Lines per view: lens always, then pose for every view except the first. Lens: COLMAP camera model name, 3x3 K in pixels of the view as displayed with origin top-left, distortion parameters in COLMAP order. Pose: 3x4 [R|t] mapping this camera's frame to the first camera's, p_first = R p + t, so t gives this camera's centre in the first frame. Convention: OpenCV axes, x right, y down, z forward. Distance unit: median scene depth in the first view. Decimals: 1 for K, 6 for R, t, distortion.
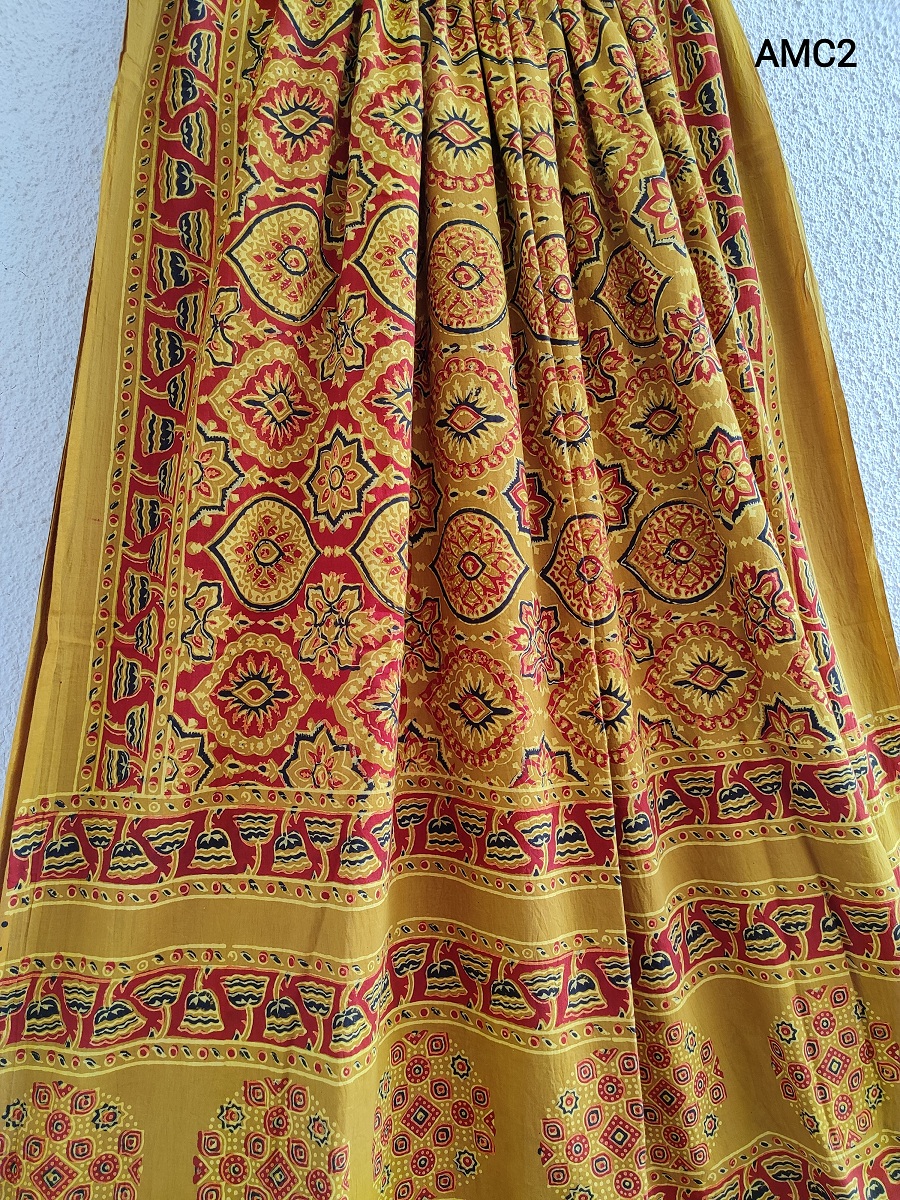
lens RADIAL K [[888.7, 0, 448.2], [0, 888.7, 593.2], [0, 0, 1]] dist [0.013963, -0.021273]
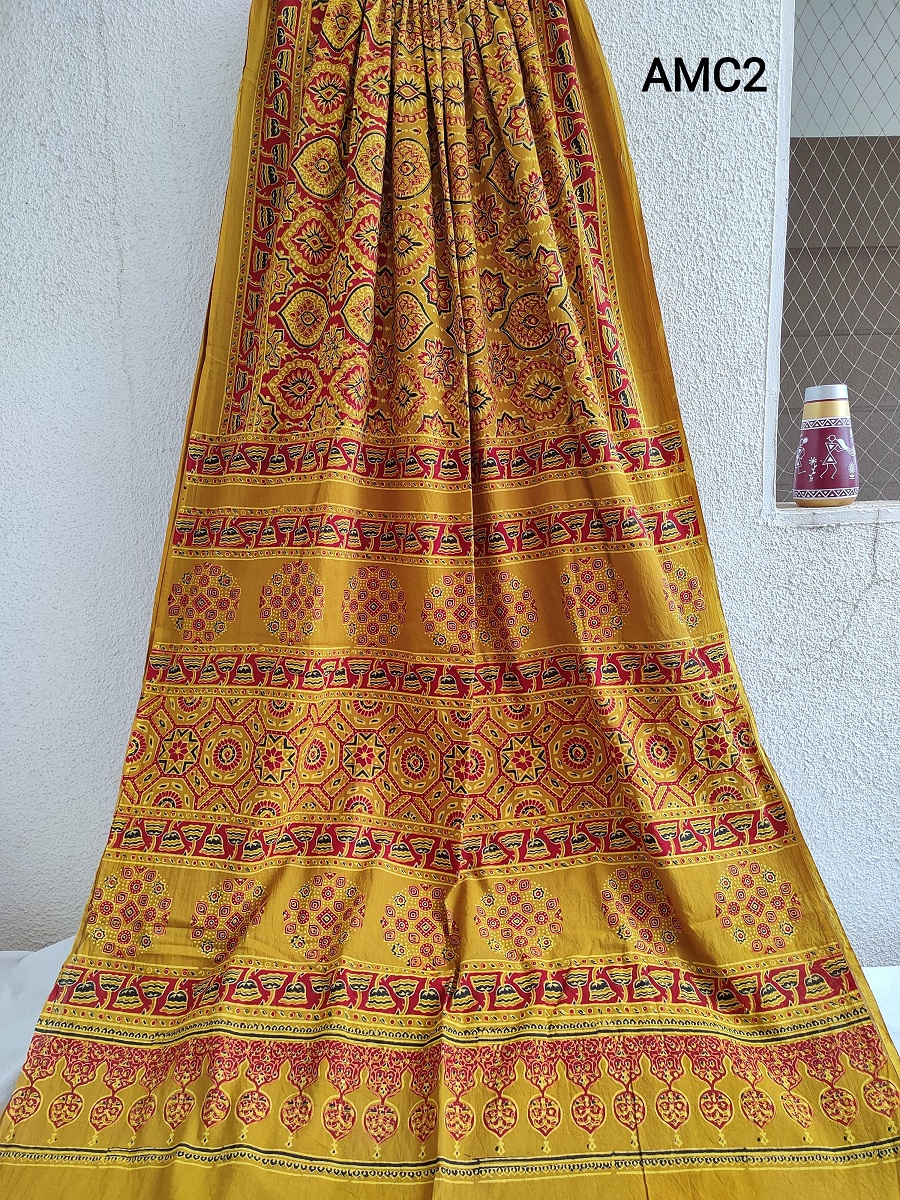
lens RADIAL K [[888.7, 0, 446.7], [0, 888.7, 597.7], [0, 0, 1]] dist [0.013963, -0.021273]
pose [[0.965785, 0.056399, -0.253139, 0.638849], [-0.039444, 0.996656, 0.071566, 0.424718], [0.256328, -0.059133, 0.964779, -0.885867]]
